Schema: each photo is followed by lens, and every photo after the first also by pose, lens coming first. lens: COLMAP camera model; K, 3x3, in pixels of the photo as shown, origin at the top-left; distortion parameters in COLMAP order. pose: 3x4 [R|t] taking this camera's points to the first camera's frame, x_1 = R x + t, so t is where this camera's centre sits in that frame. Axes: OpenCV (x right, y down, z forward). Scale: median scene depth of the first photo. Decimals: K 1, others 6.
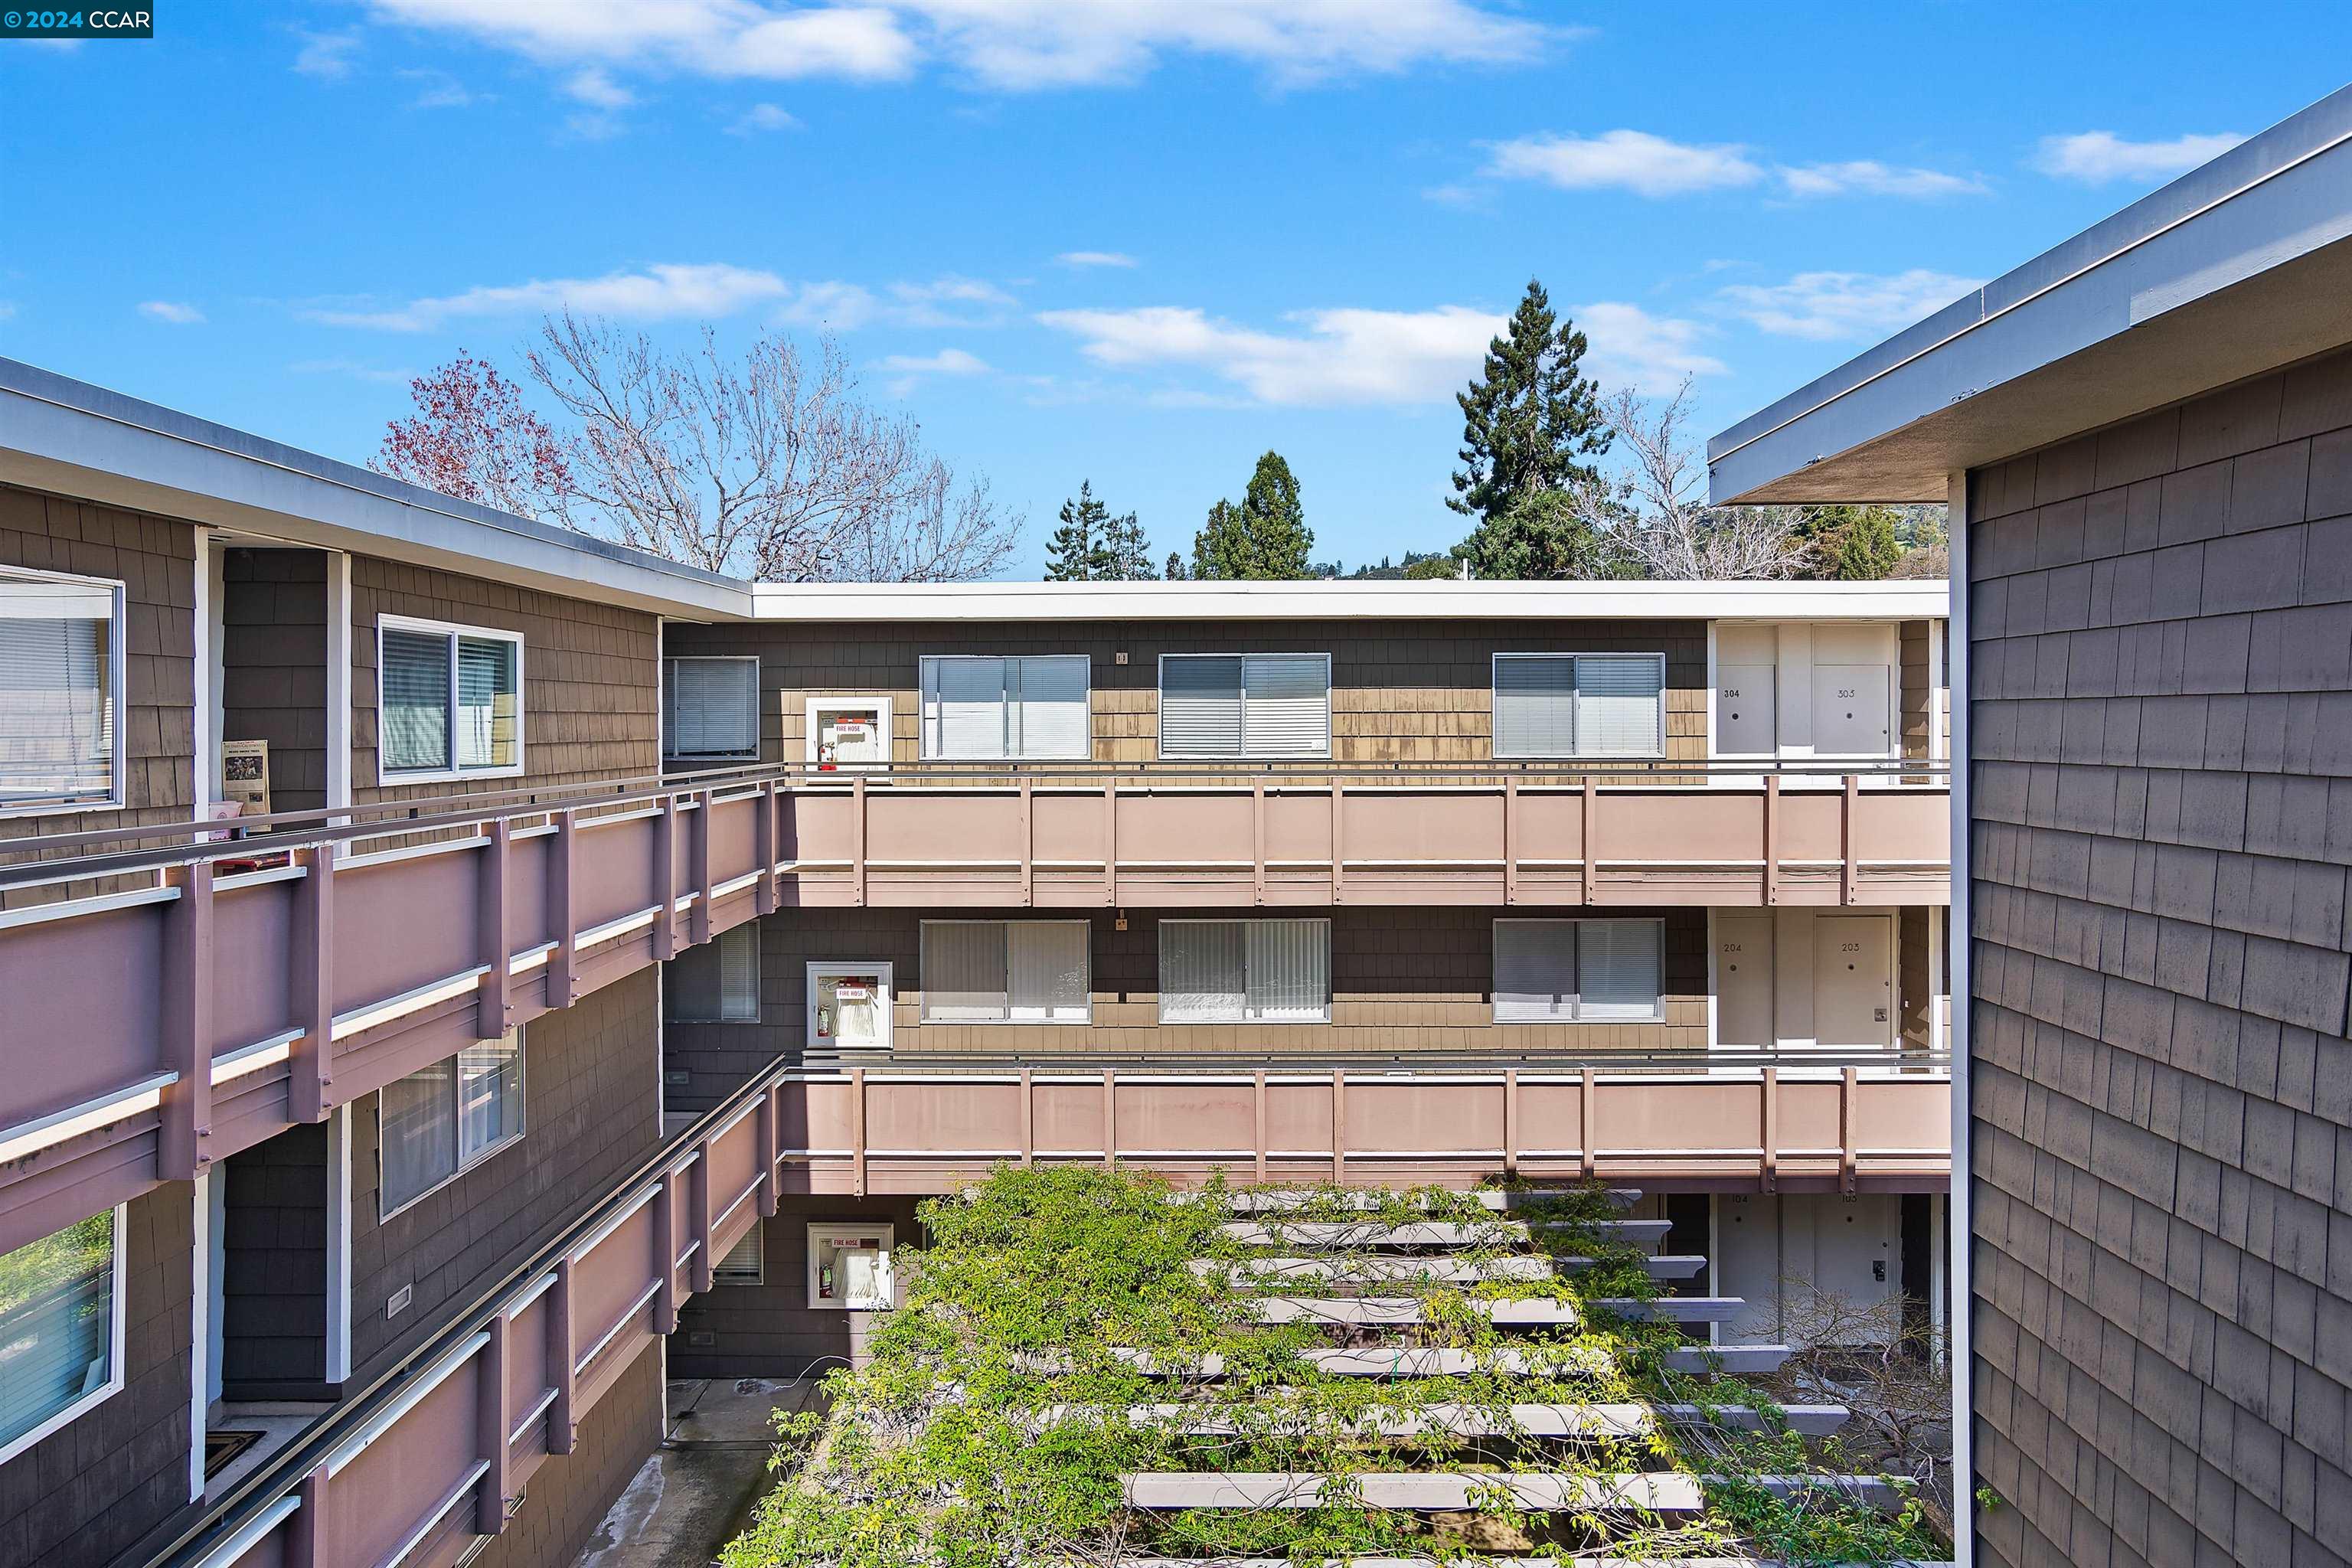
lens RADIAL K [[1334.6, 0, 1176.3], [0, 1334.6, 728.0], [0, 0, 1]] dist [0.003360, 0.001053]
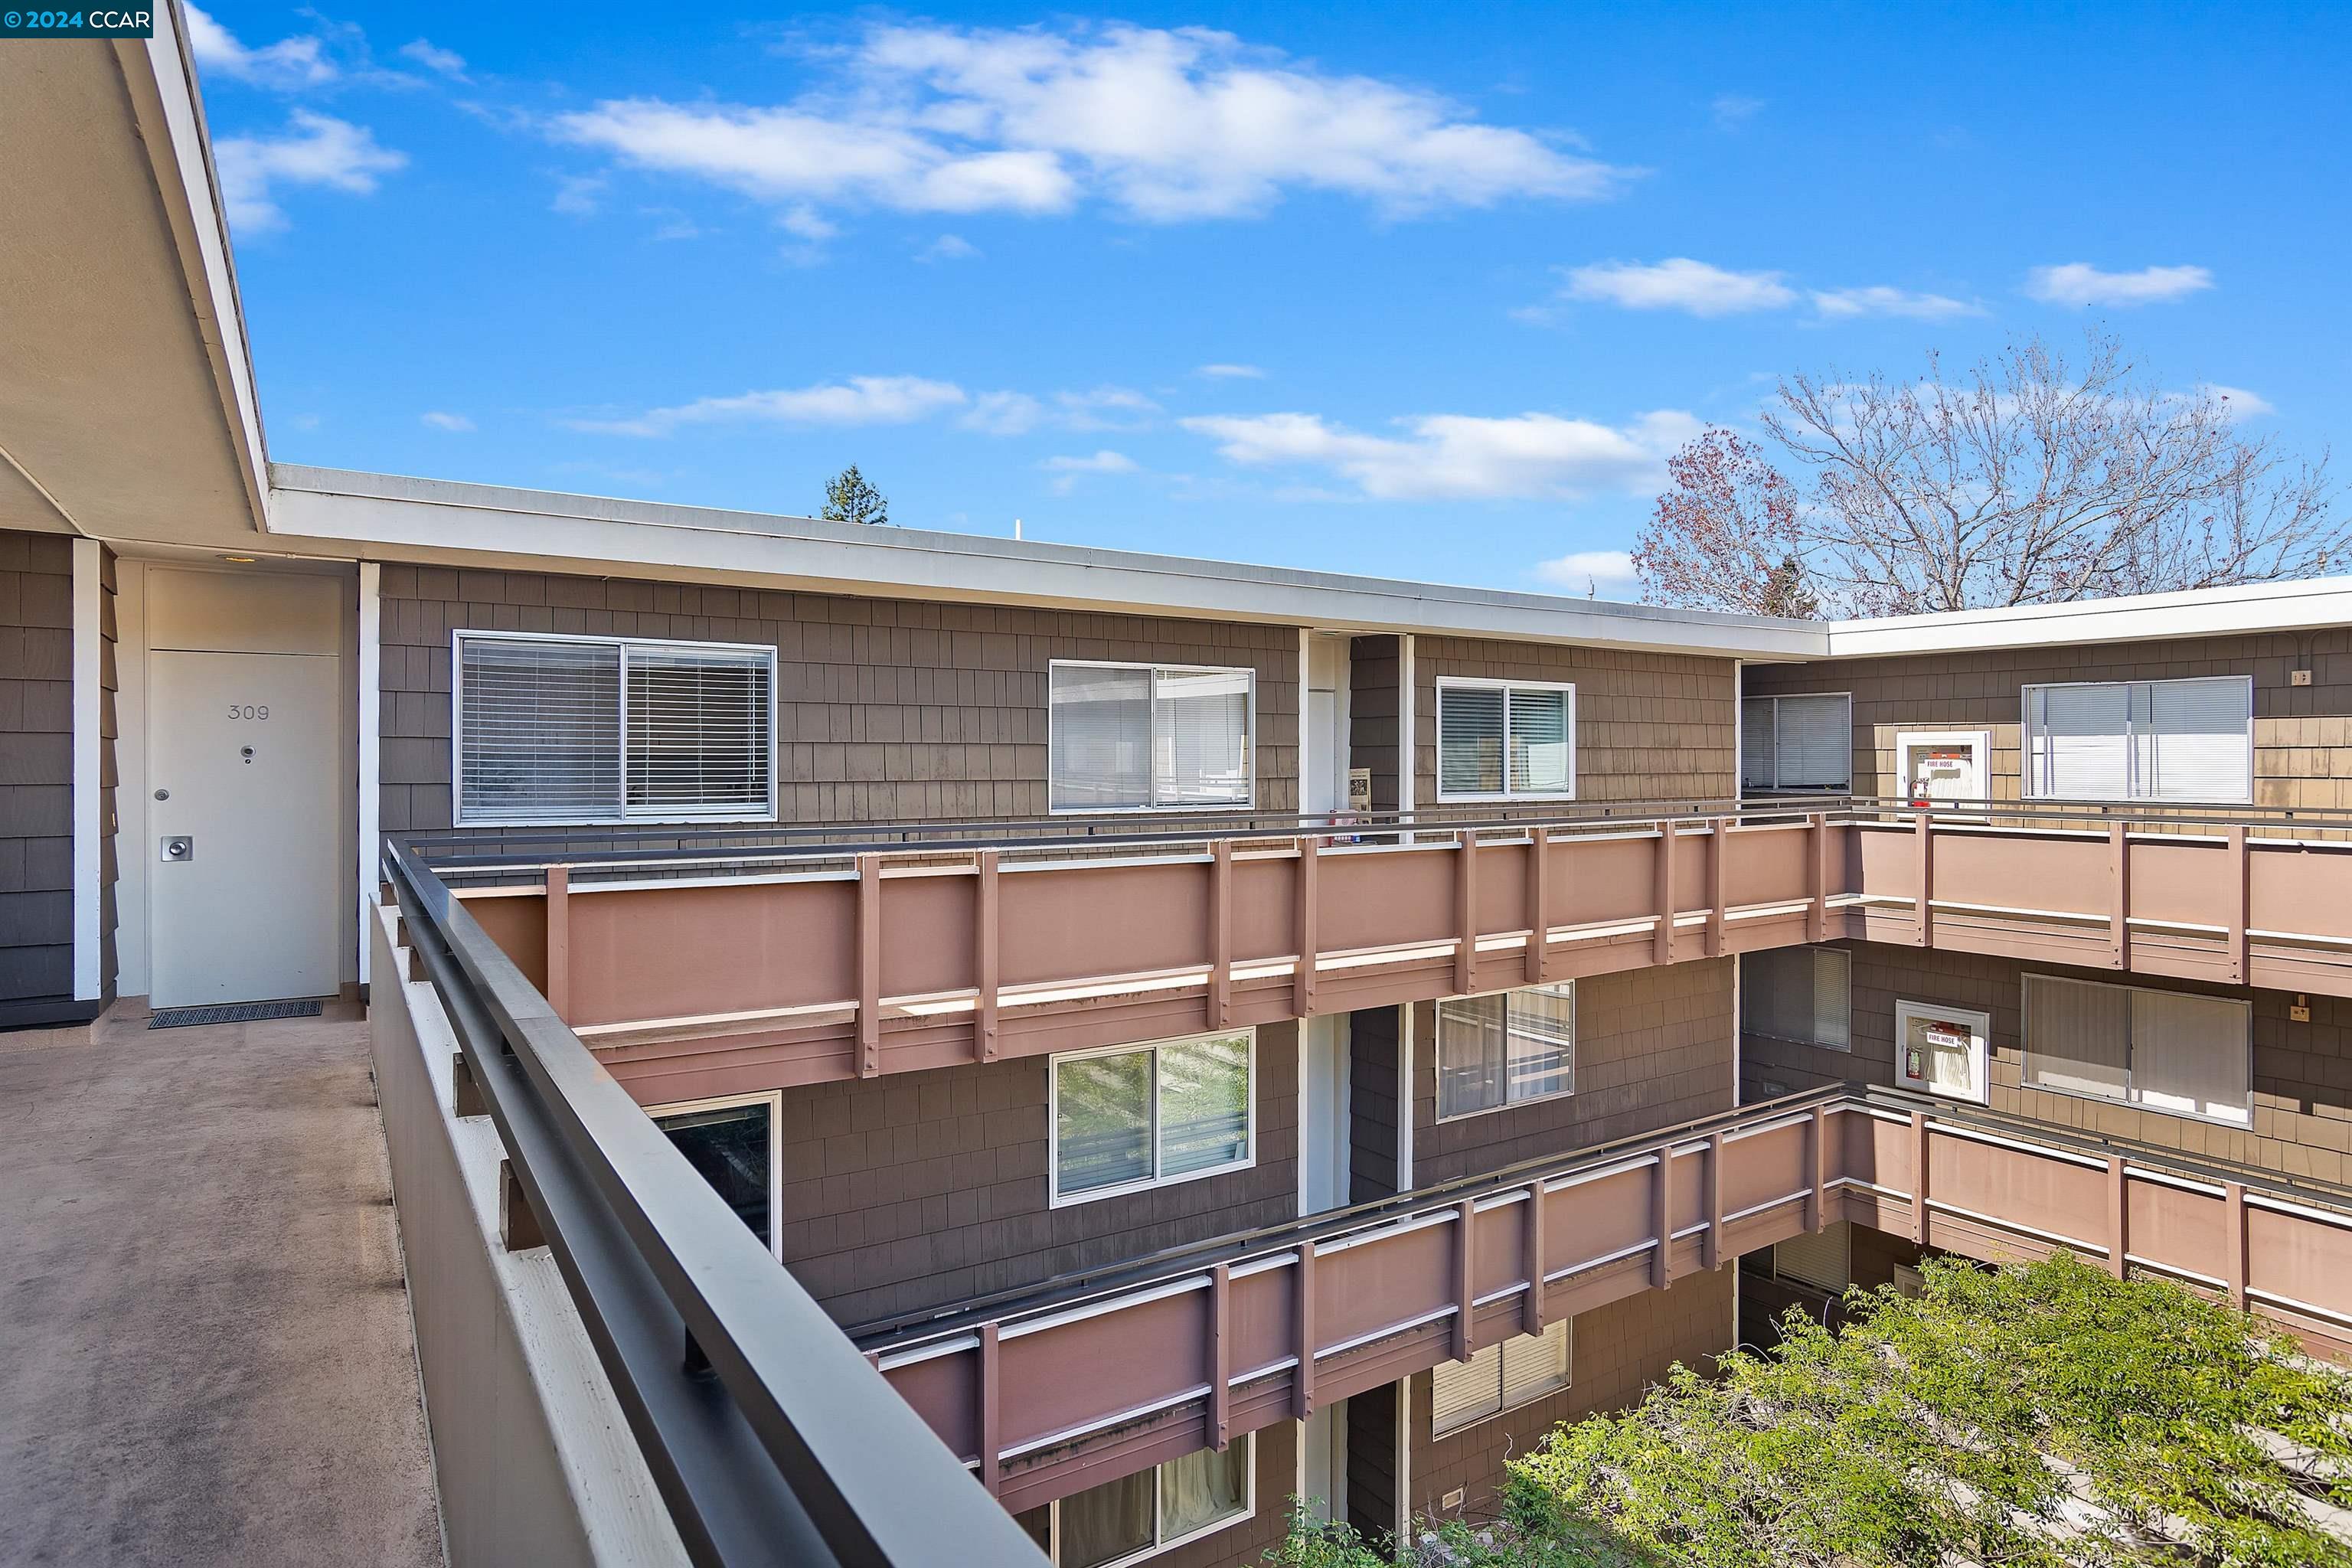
lens RADIAL K [[1344.0, 0, 1170.2], [0, 1344.0, 751.2], [0, 0, 1]] dist [-0.064413, 0.064470]
pose [[0.566628, -0.000469, -0.823974, 0.244312], [-0.006288, 0.999968, -0.004894, -0.000689], [0.823950, 0.007954, 0.566607, -0.000177]]
